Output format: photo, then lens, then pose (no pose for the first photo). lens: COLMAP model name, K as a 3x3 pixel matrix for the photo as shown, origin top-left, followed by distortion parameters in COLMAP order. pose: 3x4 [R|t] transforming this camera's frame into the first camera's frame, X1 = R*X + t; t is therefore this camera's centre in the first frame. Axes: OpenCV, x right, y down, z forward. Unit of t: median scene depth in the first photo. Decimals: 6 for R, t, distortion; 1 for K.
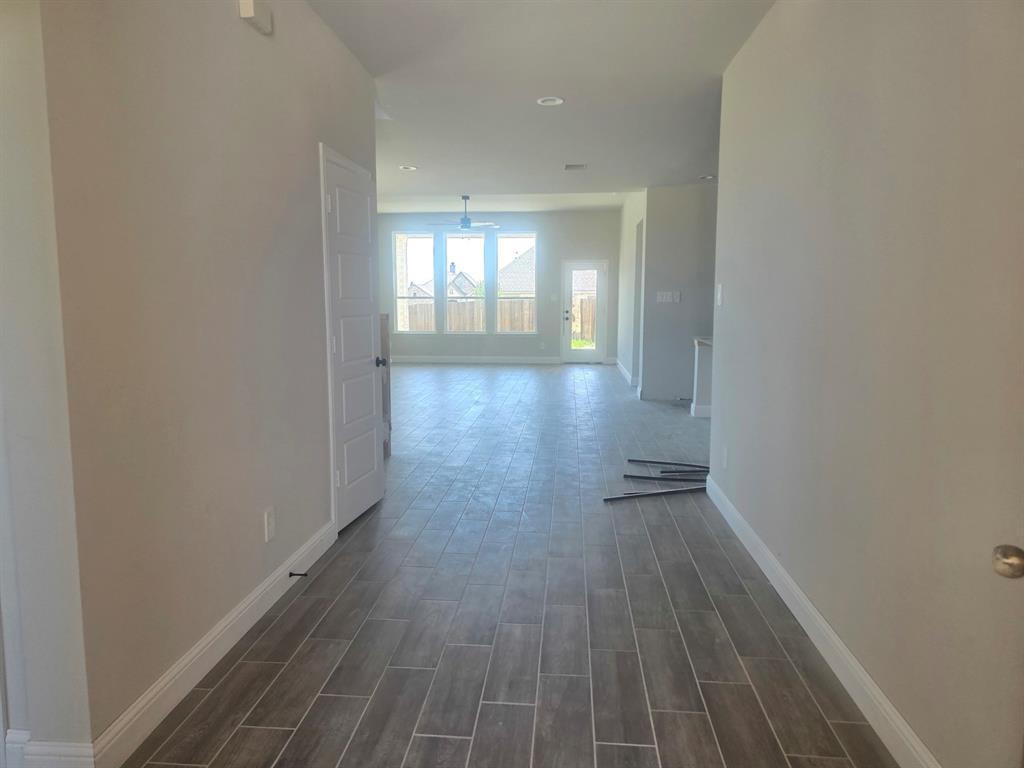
lens RADIAL K [[687.0, 0, 515.6], [0, 687.0, 388.0], [0, 0, 1]] dist [0.052042, -0.049923]
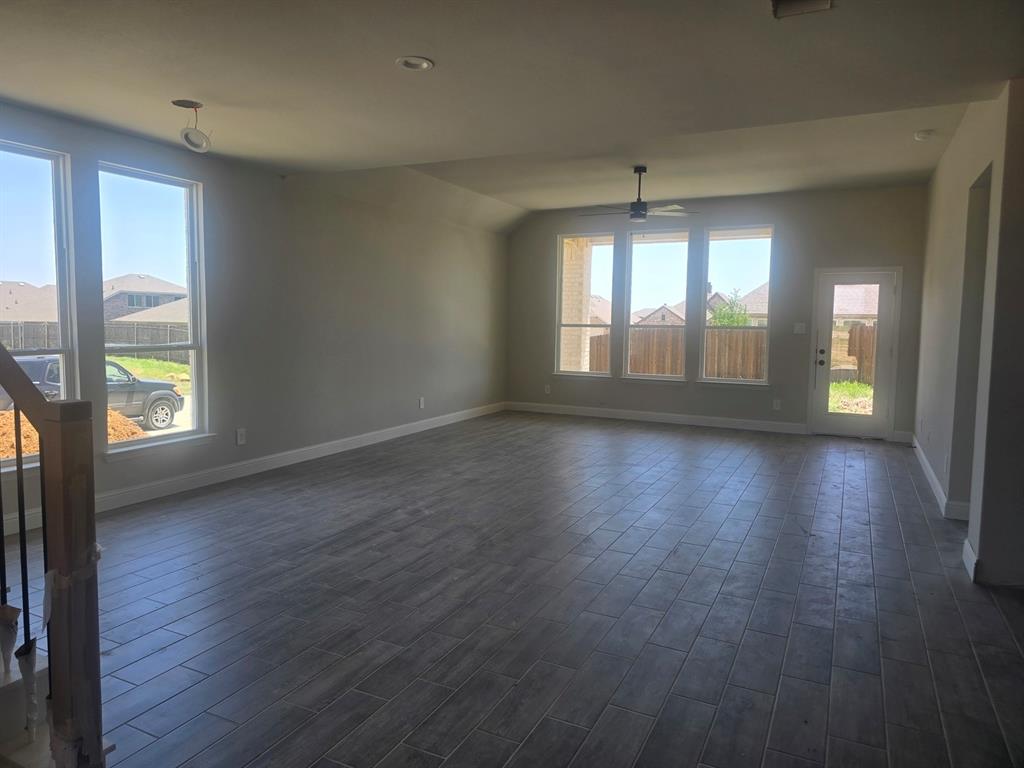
lens RADIAL K [[687.0, 0, 501.0], [0, 687.0, 368.5], [0, 0, 1]] dist [0.052042, -0.049923]
pose [[0.924090, 0.037615, -0.380319, 0.046746], [-0.059882, 0.997104, -0.046883, -0.050632], [0.377454, 0.066098, 0.923667, 0.326533]]
